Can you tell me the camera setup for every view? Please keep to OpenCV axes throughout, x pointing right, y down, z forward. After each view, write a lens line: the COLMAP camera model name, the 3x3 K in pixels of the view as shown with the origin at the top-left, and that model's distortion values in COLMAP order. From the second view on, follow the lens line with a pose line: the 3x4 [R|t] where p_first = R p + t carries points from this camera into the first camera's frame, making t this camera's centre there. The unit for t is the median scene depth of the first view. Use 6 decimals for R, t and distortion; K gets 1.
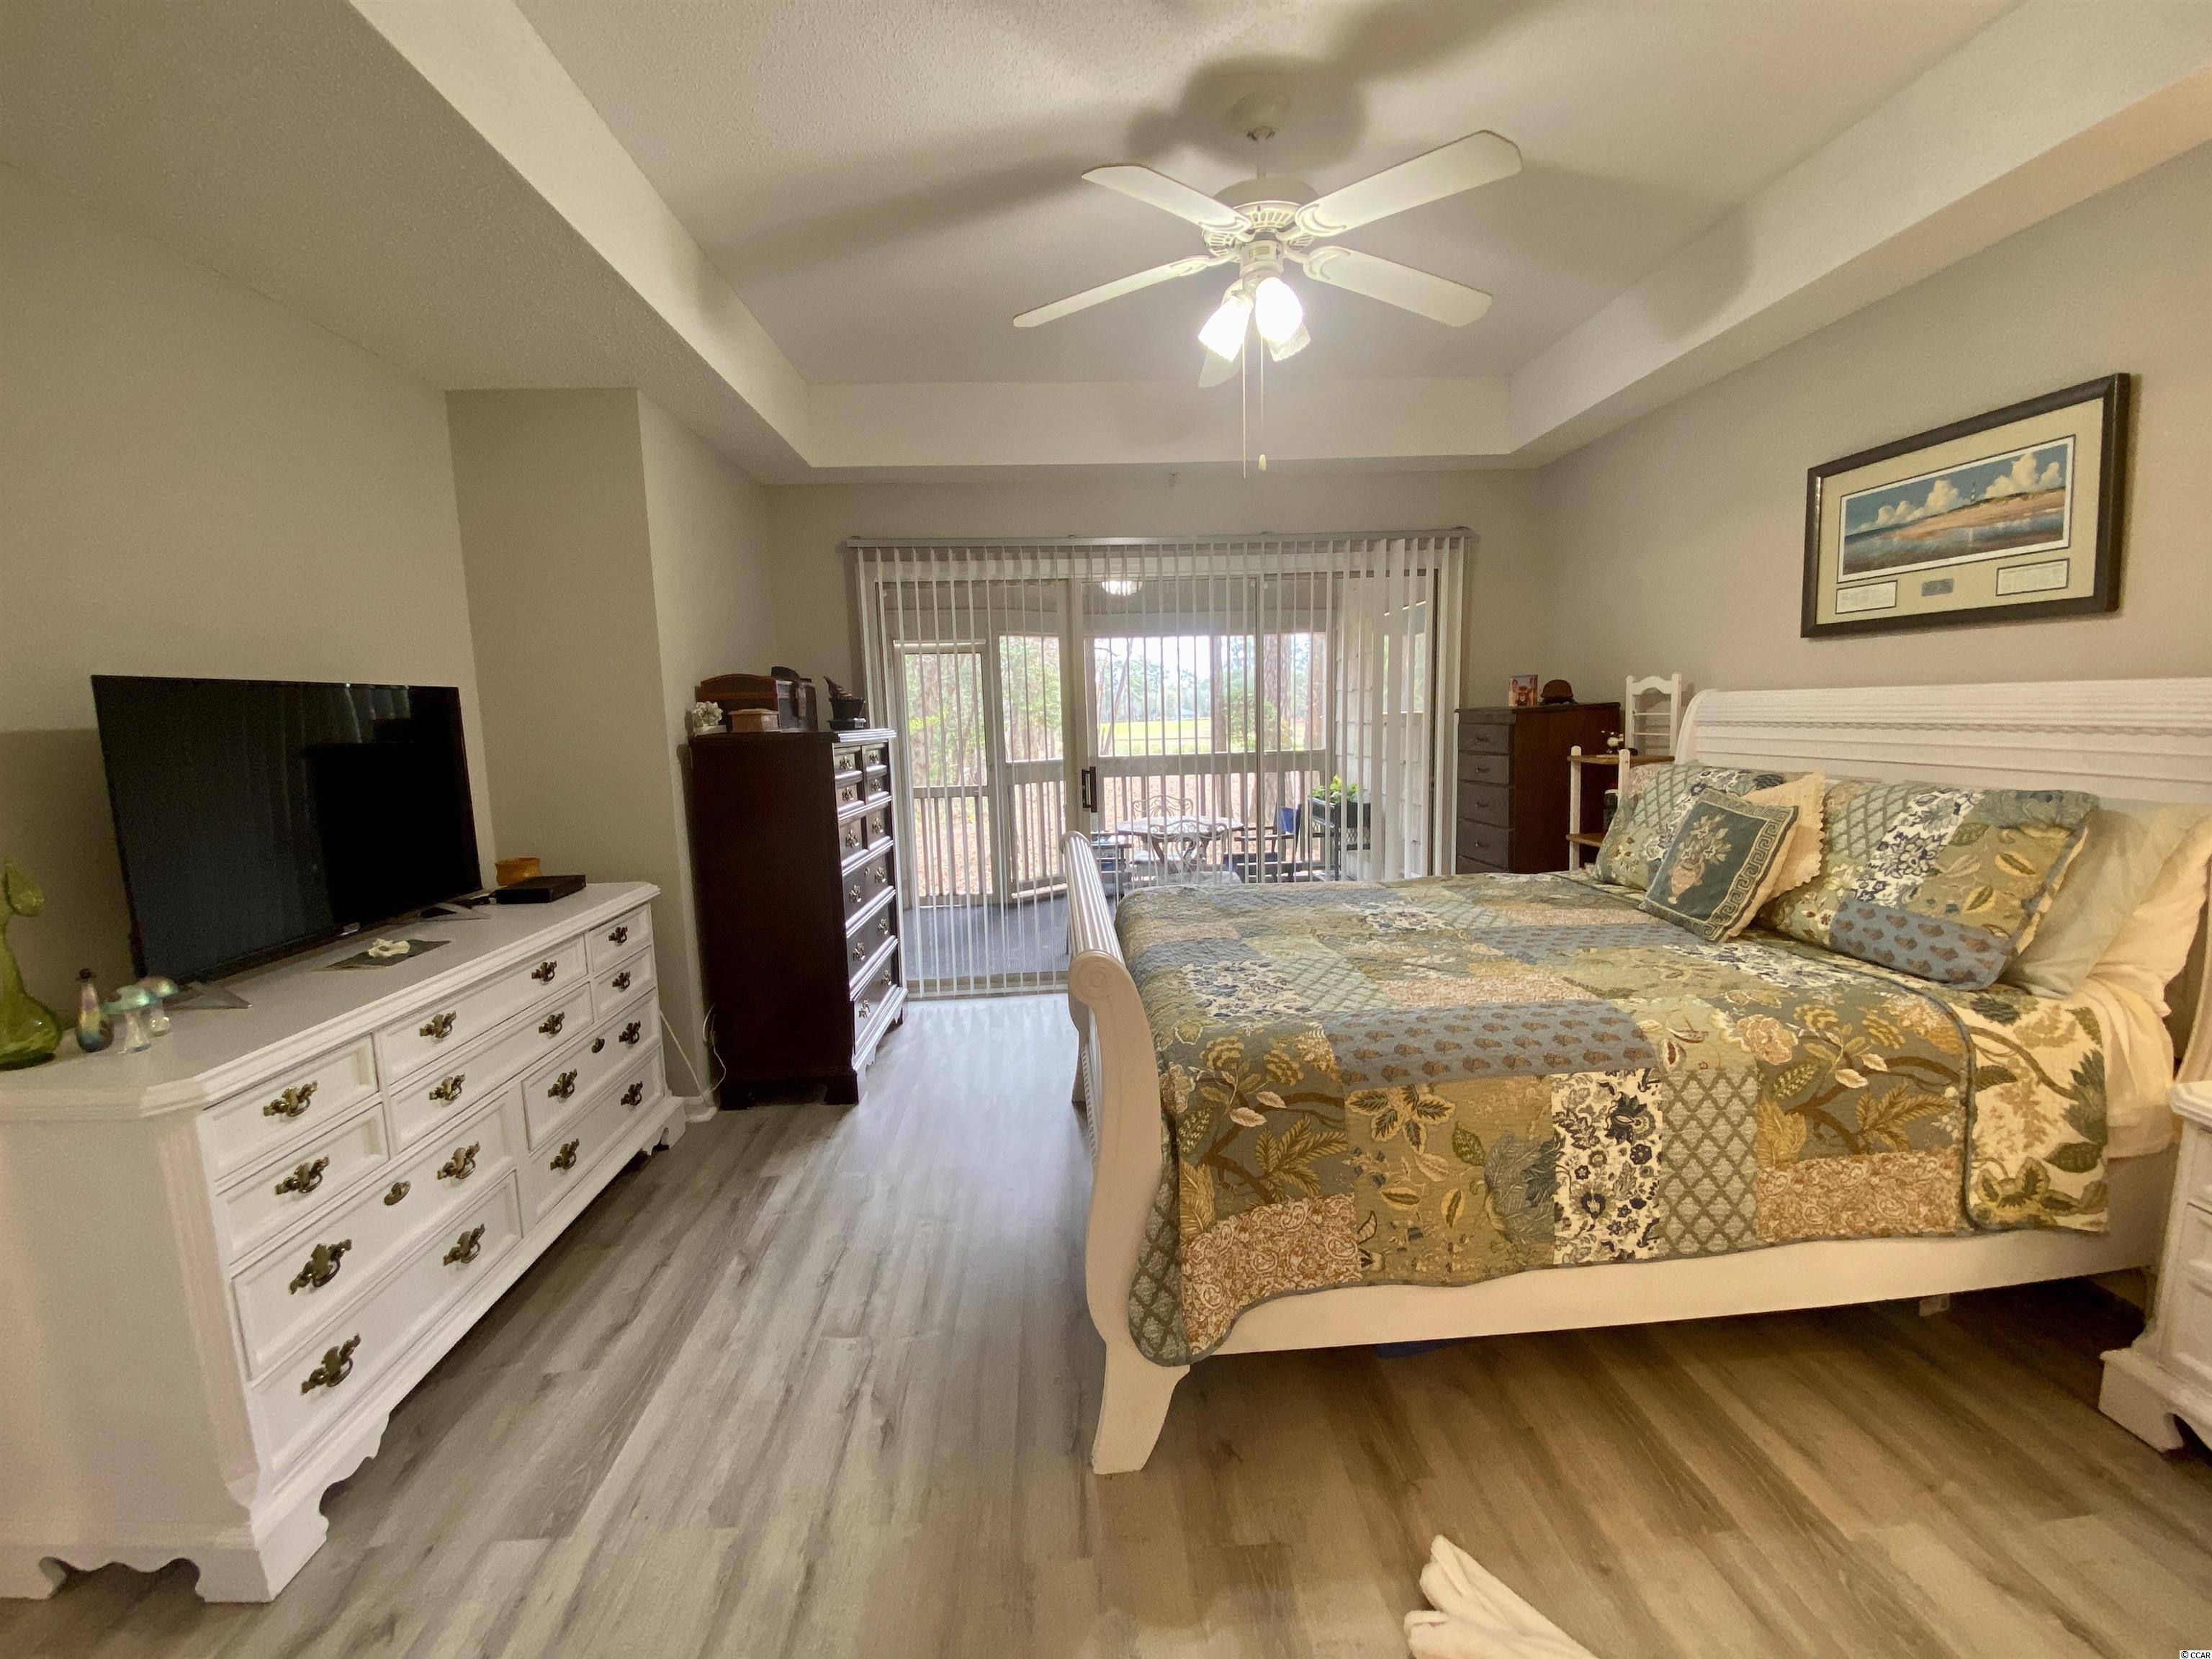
lens RADIAL K [[894.8, 0, 1113.1], [0, 894.8, 825.5], [0, 0, 1]] dist [0.023329, -0.024581]
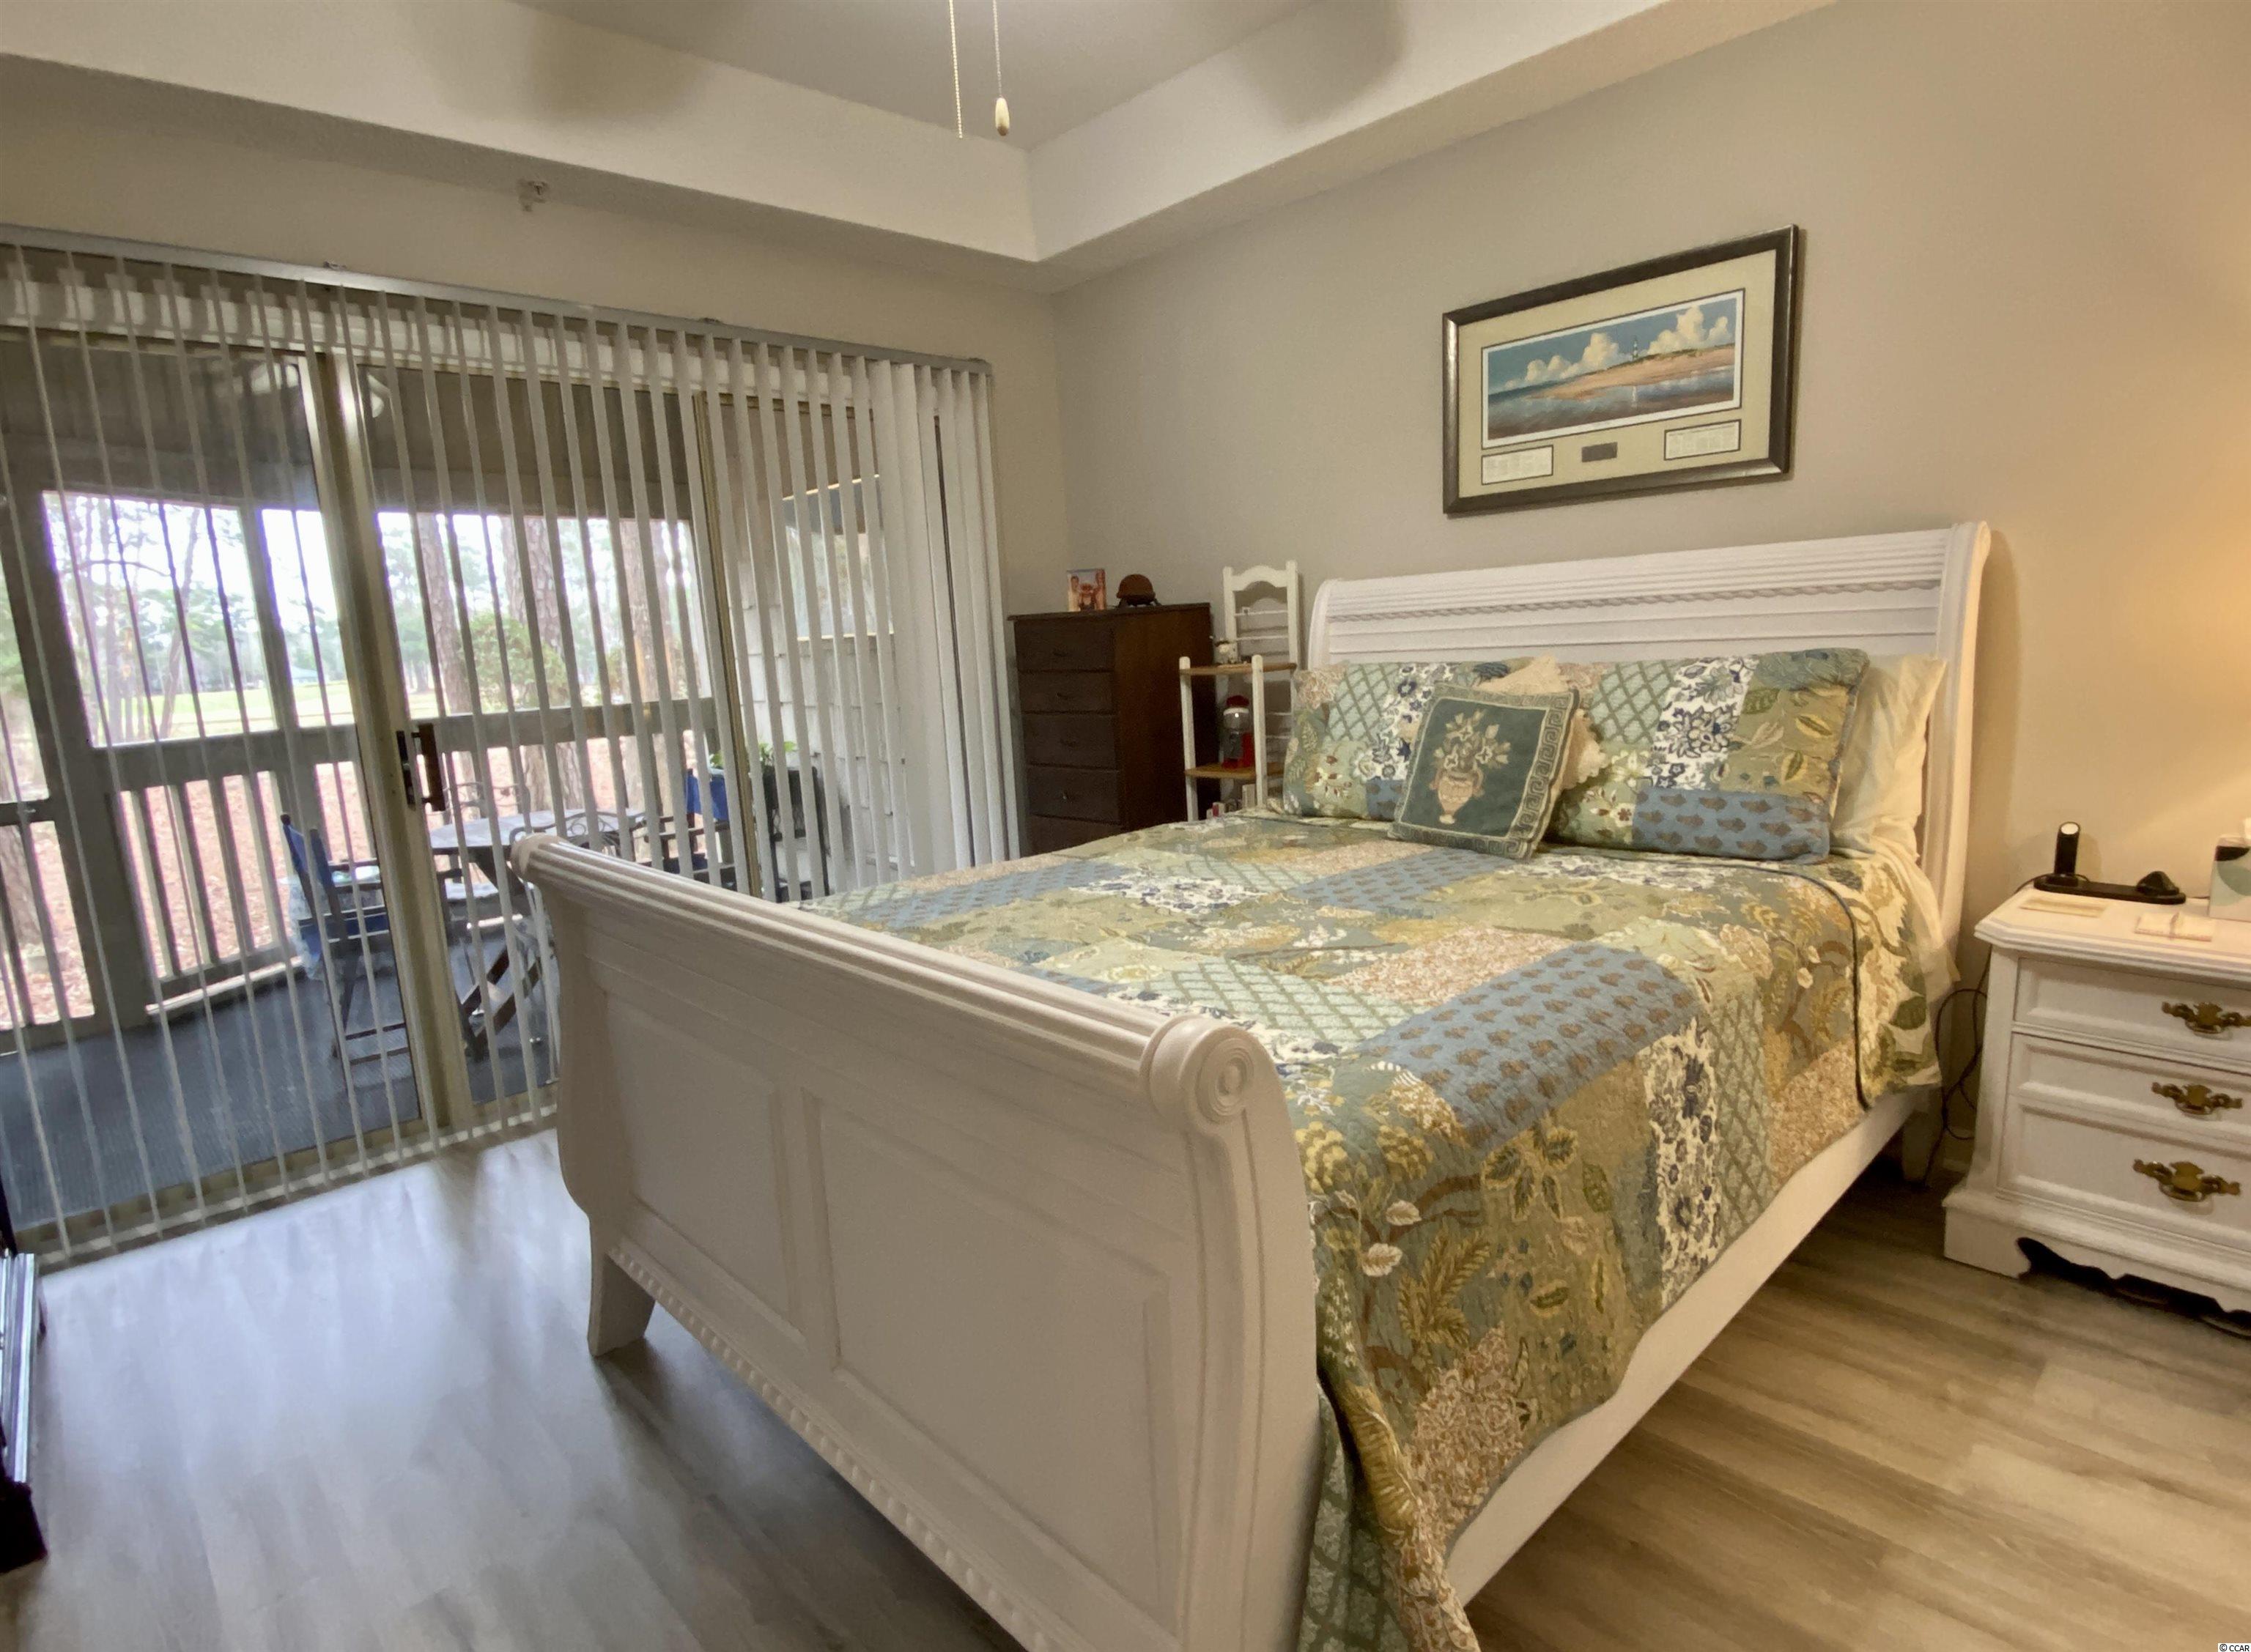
lens RADIAL K [[1166.8, 0, 1127.4], [0, 1166.8, 835.0], [0, 0, 1]] dist [0.054288, -0.042400]
pose [[0.772190, -0.118677, 0.624210, -0.302158], [0.107928, 0.992625, 0.055207, 0.008157], [-0.626158, 0.024739, 0.779303, 0.406449]]
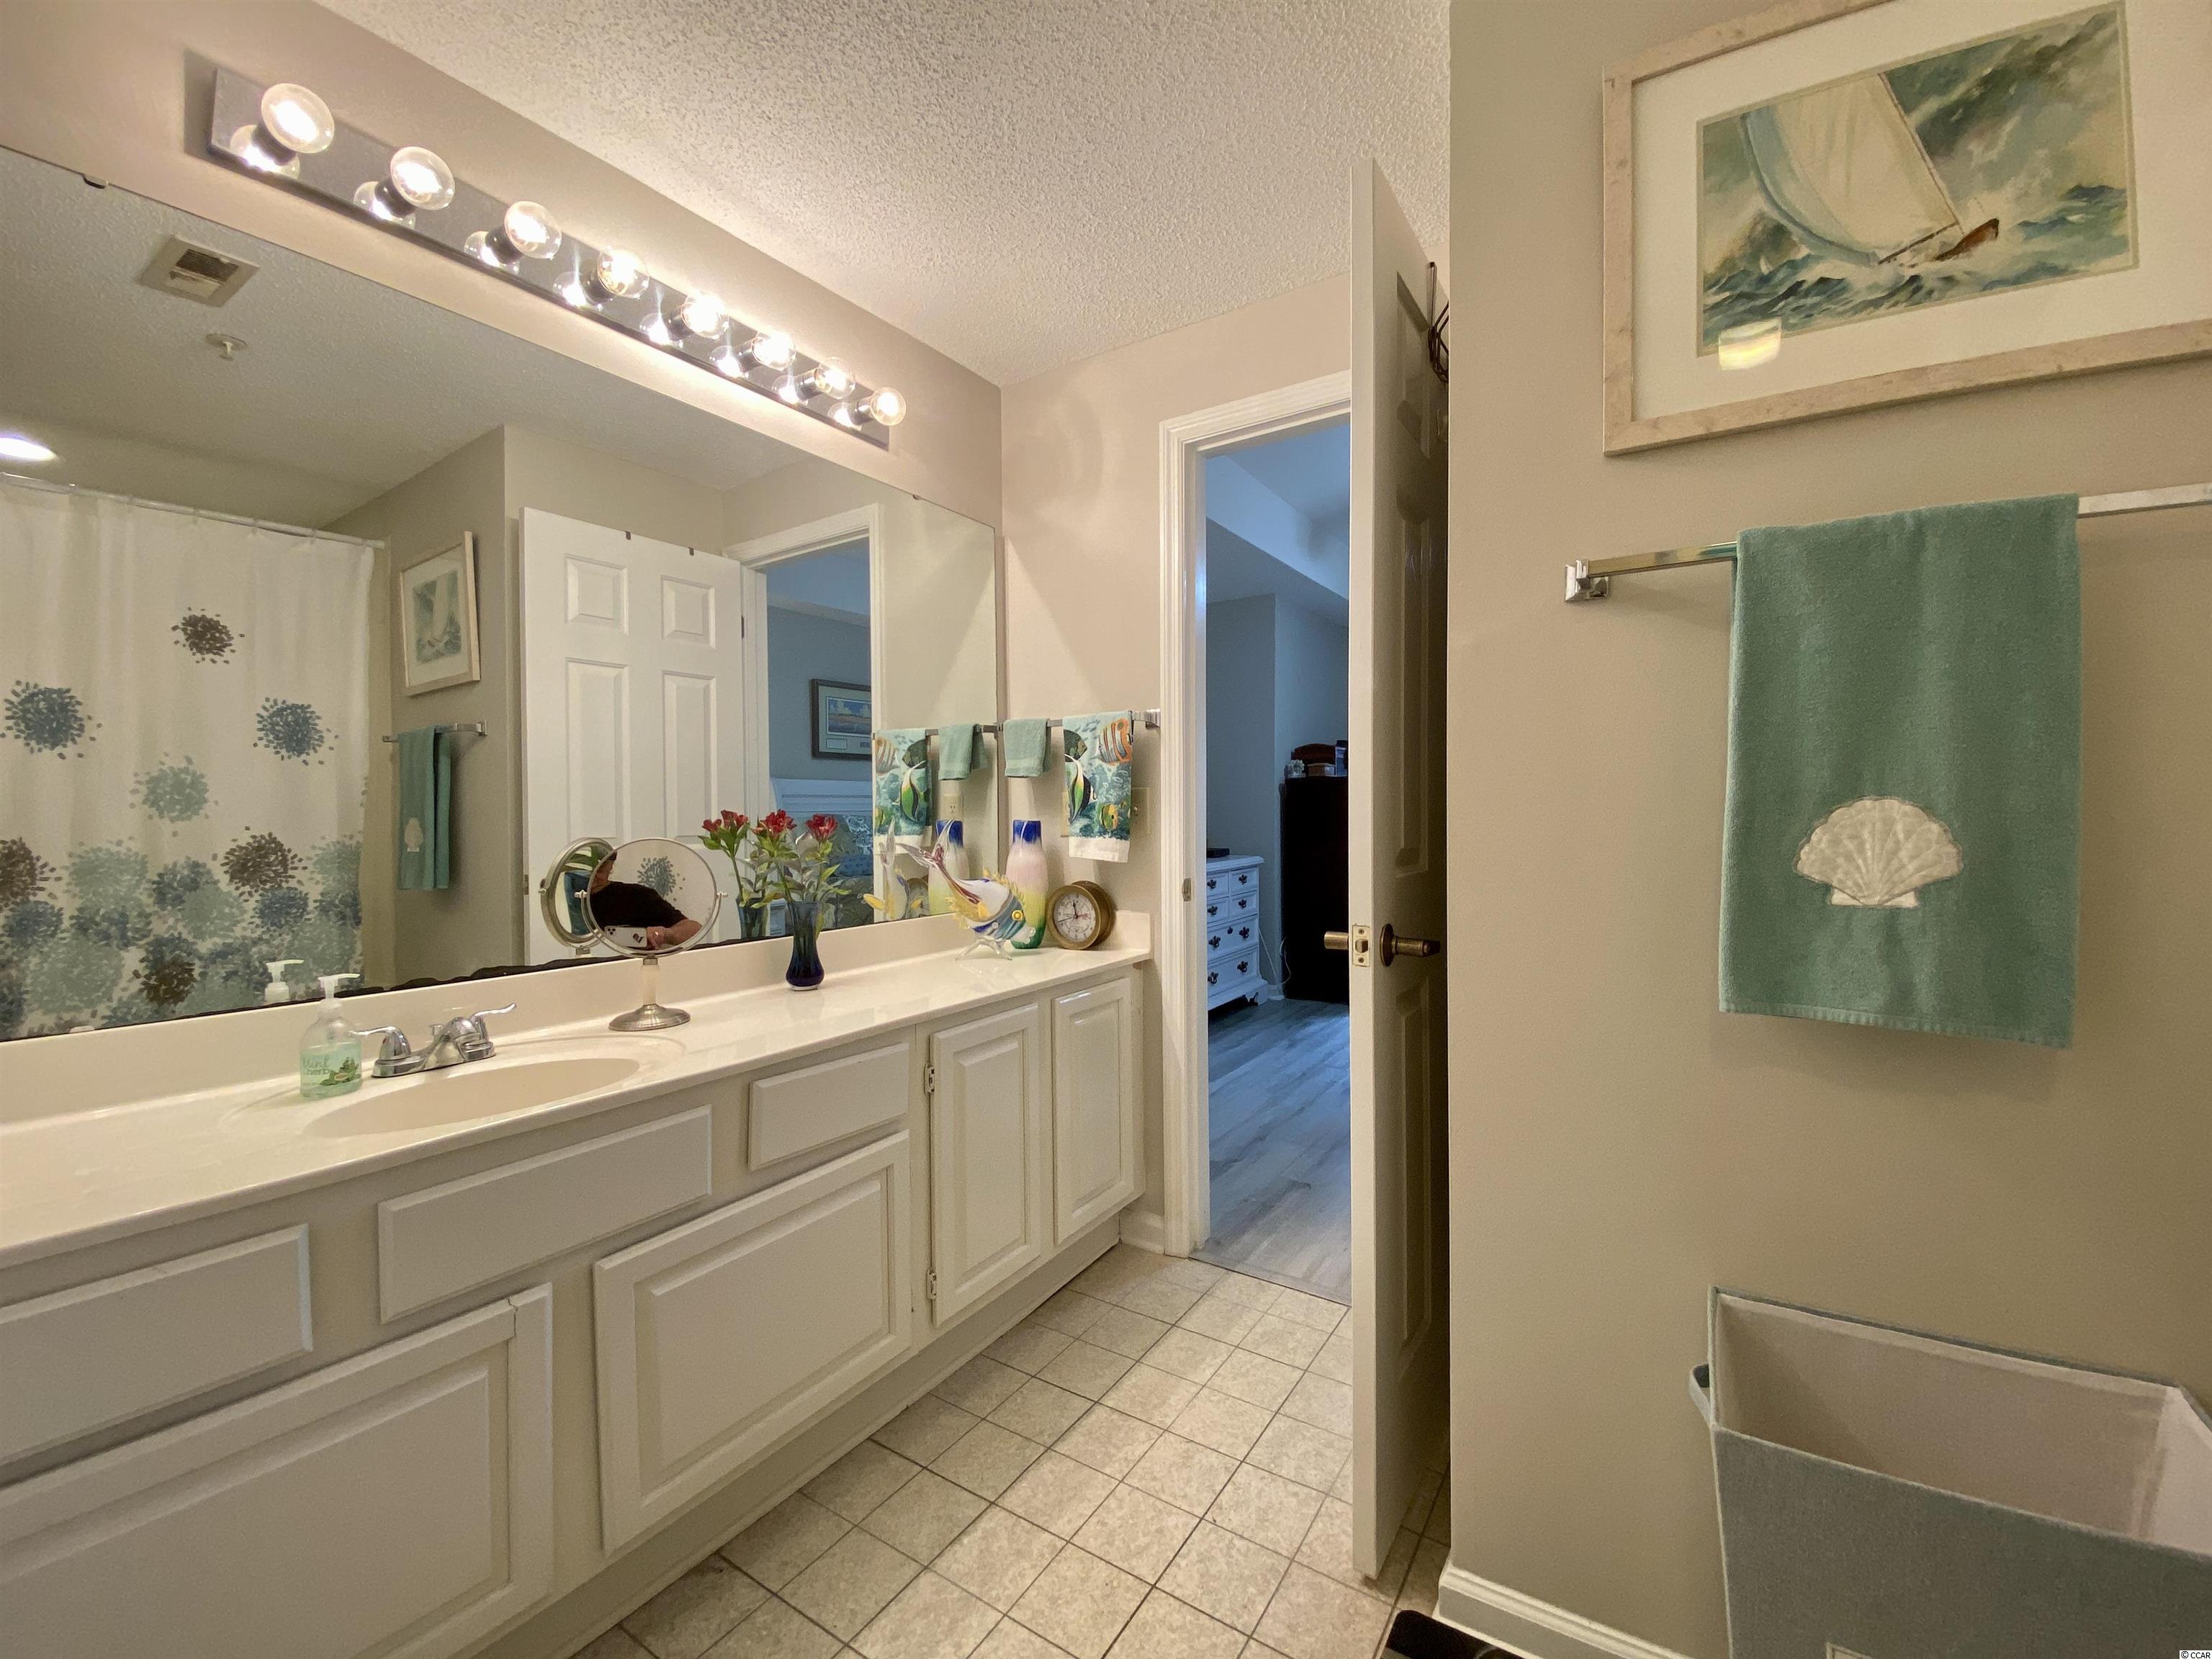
lens RADIAL K [[911.8, 0, 1106.0], [0, 911.8, 829.5], [0, 0, 1]] dist [0.014749, -0.020324]
pose [[0.799879, 0.035938, -0.599084, 0.480897], [-0.088848, 0.994297, -0.058982, 0.203697], [0.593548, 0.100406, 0.798511, -0.939398]]
